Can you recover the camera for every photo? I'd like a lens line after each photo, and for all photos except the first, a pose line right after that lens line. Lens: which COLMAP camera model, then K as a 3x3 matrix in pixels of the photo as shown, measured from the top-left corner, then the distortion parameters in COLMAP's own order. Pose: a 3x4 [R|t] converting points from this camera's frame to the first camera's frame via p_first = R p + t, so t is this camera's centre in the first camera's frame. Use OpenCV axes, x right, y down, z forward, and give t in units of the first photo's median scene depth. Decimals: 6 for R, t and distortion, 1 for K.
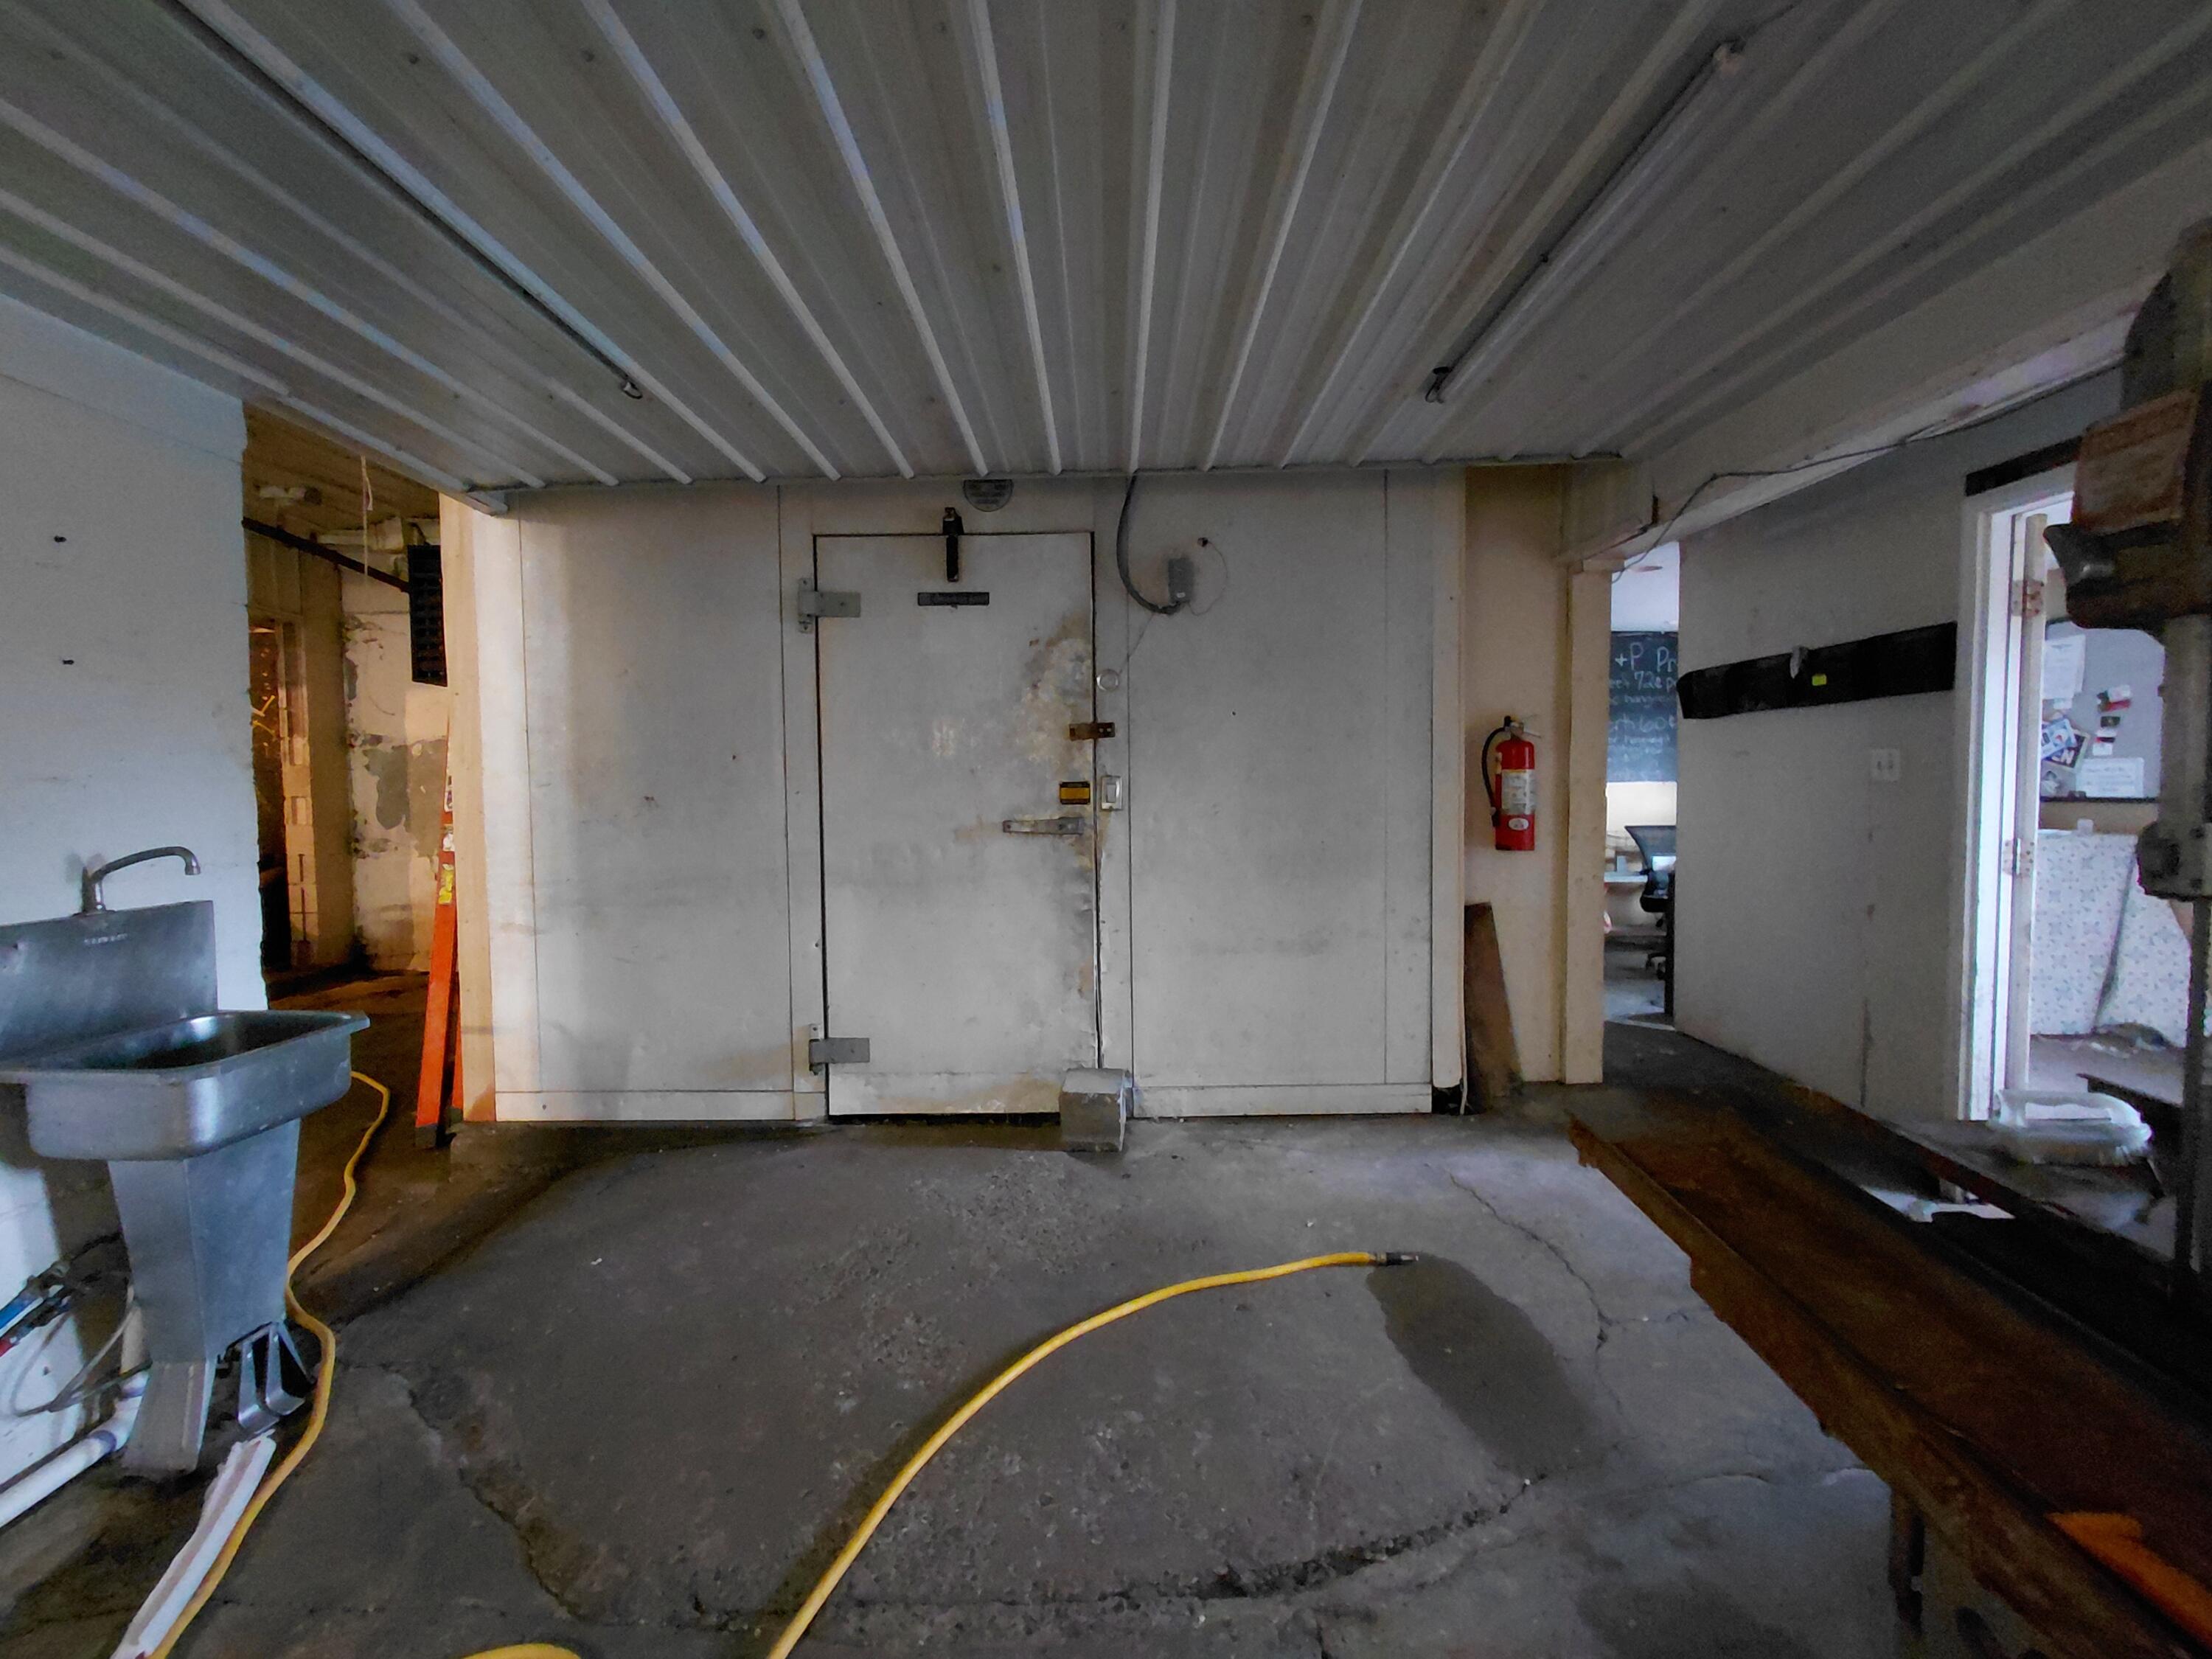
lens RADIAL K [[1007.2, 0, 1102.2], [0, 1007.2, 831.2], [0, 0, 1]] dist [-0.013675, 0.005827]
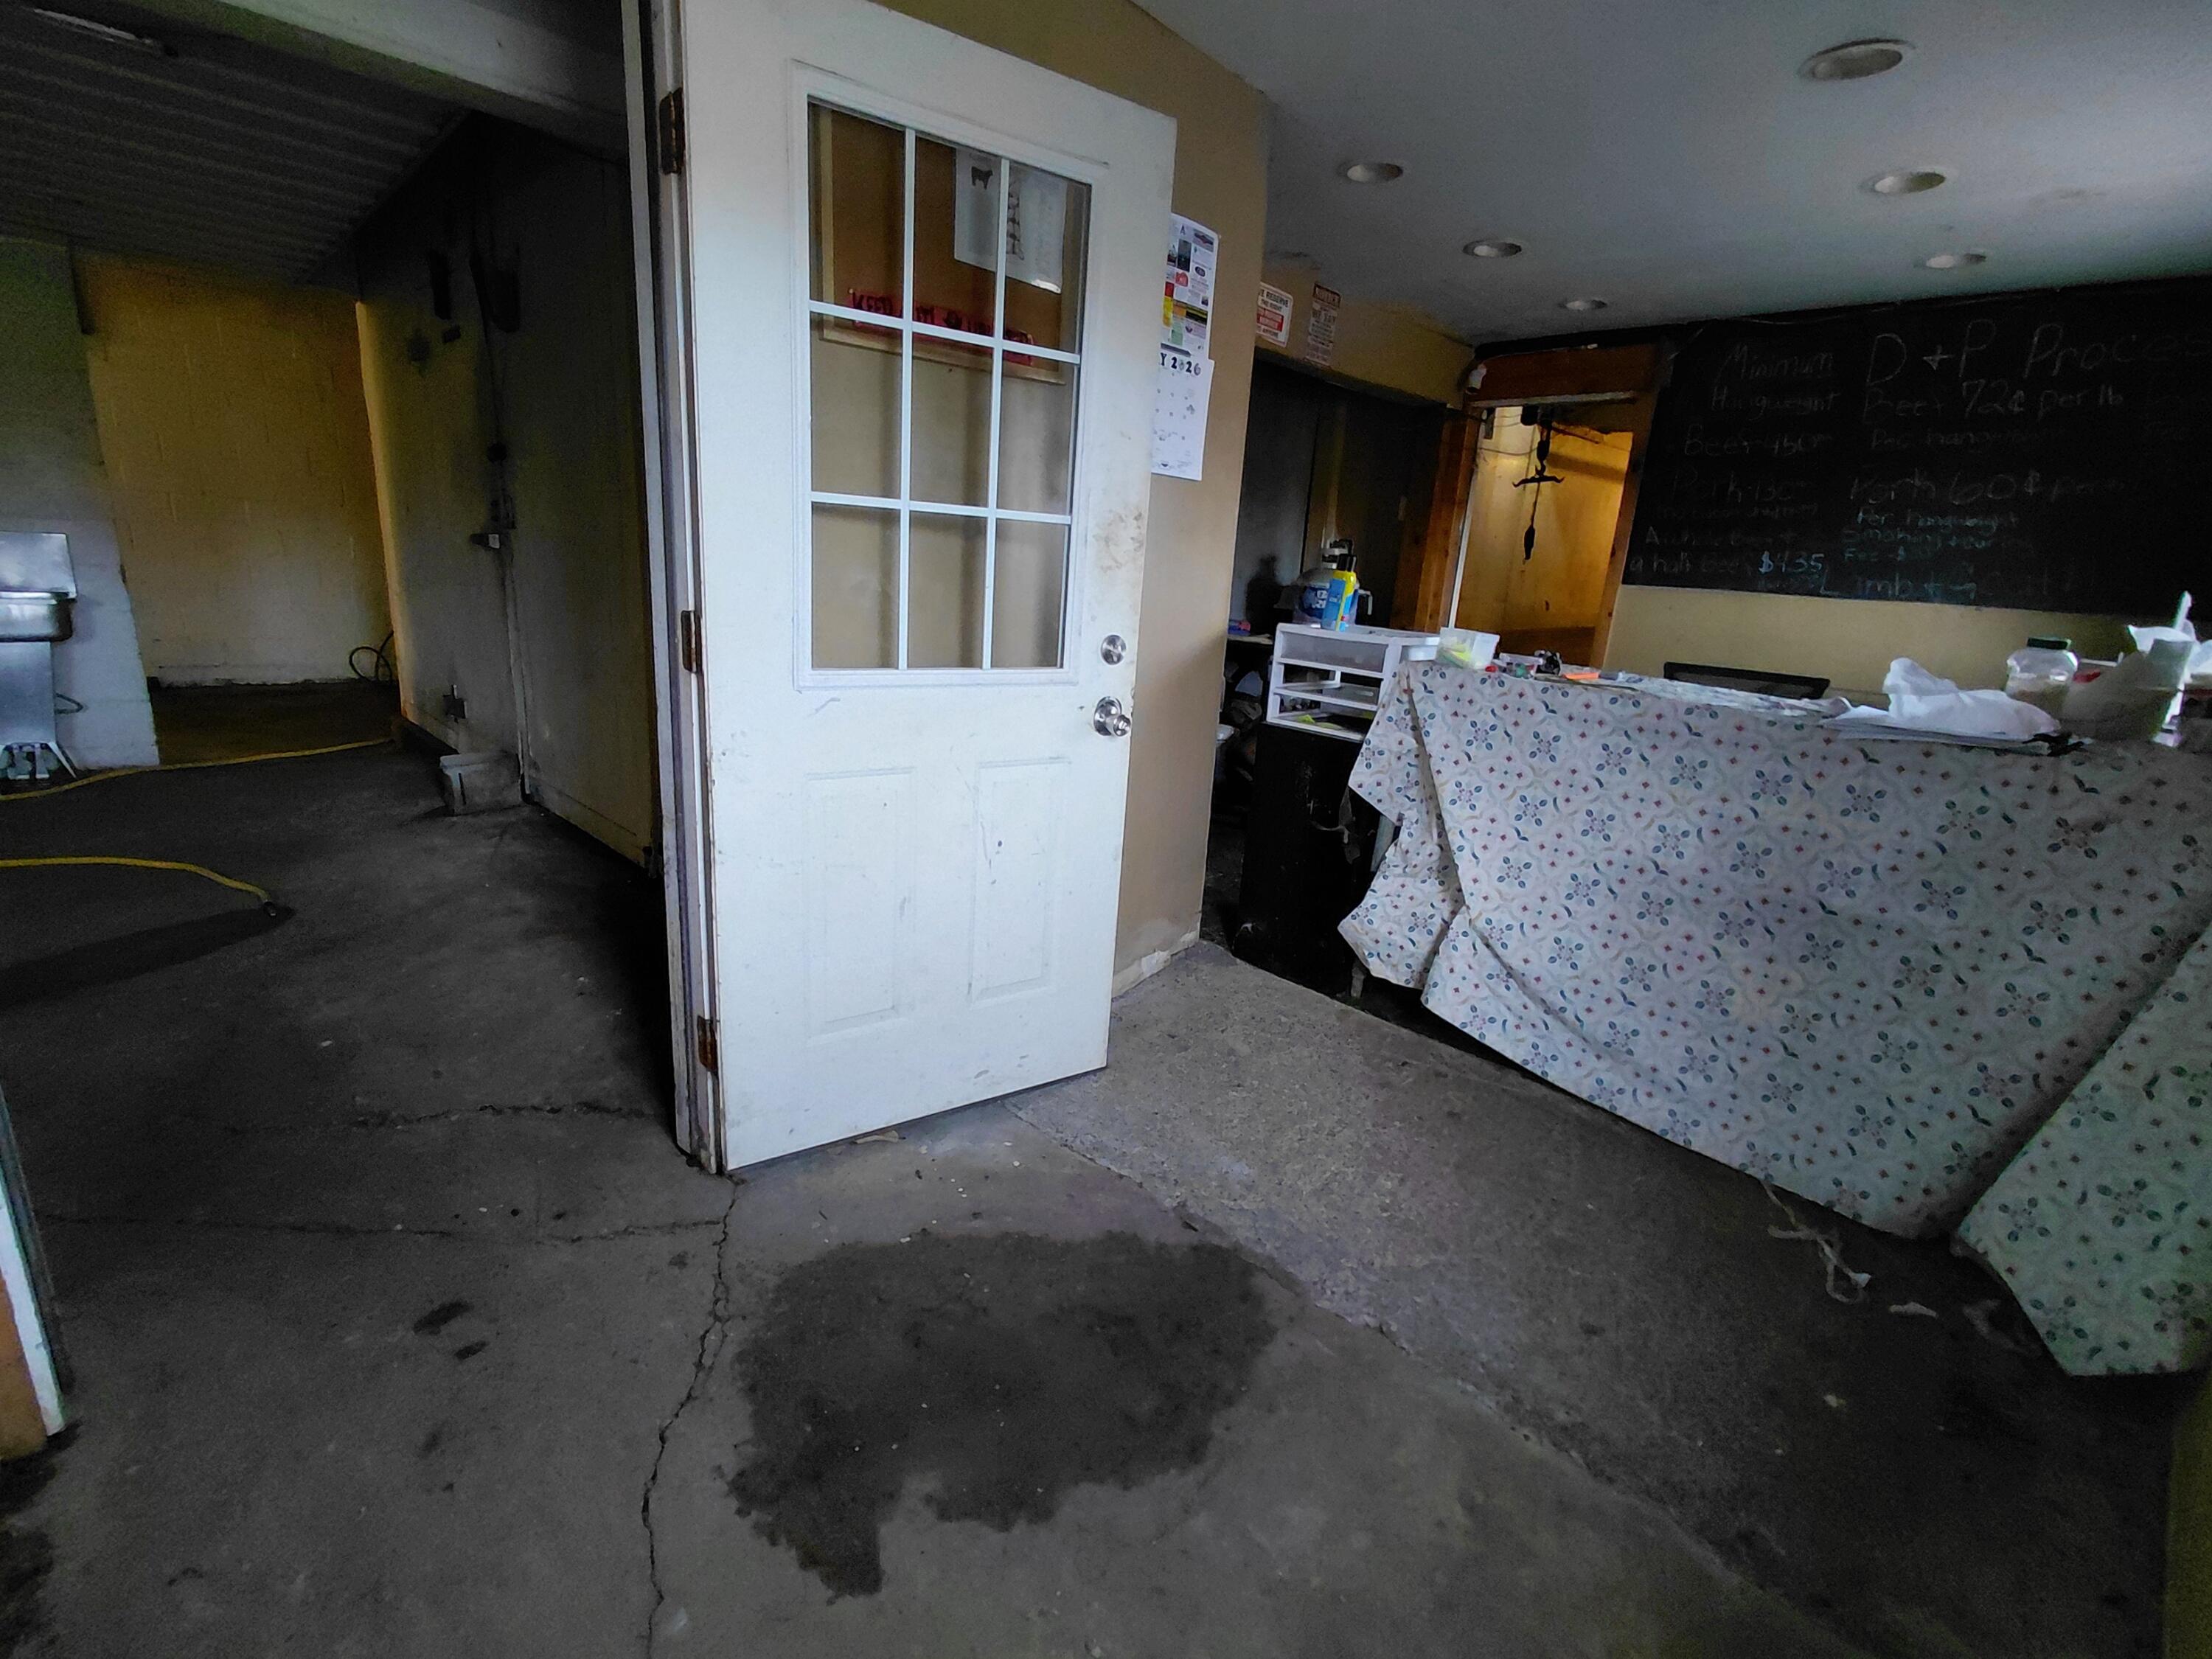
lens RADIAL K [[1007.2, 0, 1102.2], [0, 1007.2, 831.2], [0, 0, 1]] dist [-0.013675, 0.005827]
pose [[0.707959, 0.241167, -0.663802, 0.982920], [-0.106690, 0.965625, 0.237035, -0.018442], [0.698149, -0.096989, 0.709353, 0.500253]]
